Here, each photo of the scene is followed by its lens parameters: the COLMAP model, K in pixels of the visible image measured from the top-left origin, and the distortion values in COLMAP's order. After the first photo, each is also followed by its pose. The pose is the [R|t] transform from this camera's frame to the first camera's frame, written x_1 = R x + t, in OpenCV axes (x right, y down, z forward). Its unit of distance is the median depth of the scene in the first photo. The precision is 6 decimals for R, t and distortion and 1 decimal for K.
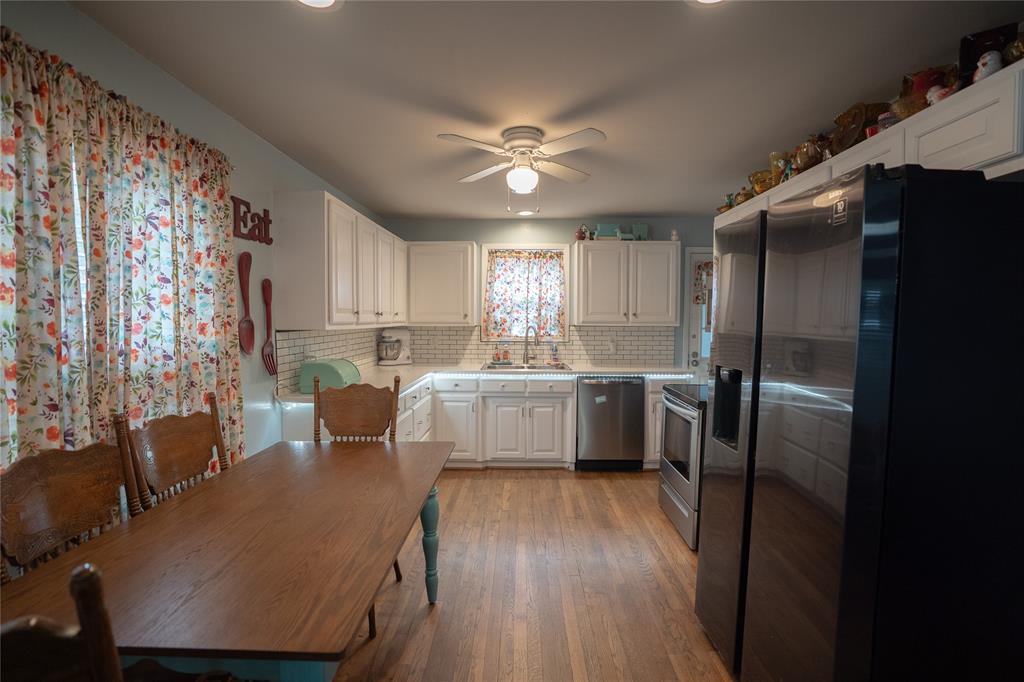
lens RADIAL K [[480.9, 0, 512.2], [0, 480.9, 343.9], [0, 0, 1]] dist [-0.053211, 0.019999]
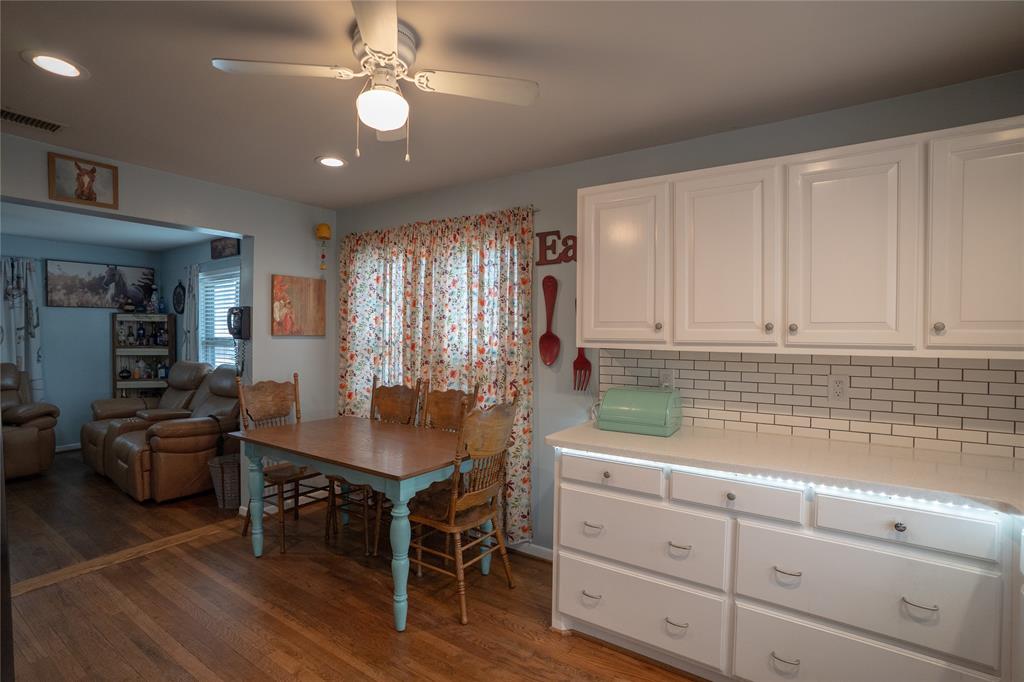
lens RADIAL K [[480.9, 0, 509.7], [0, 480.9, 338.3], [0, 0, 1]] dist [-0.053211, 0.019999]
pose [[-0.543488, 0.000155, -0.839417, 0.462103], [-0.049972, 0.998220, 0.032539, -0.075138], [0.837928, 0.059632, -0.542513, 1.548070]]
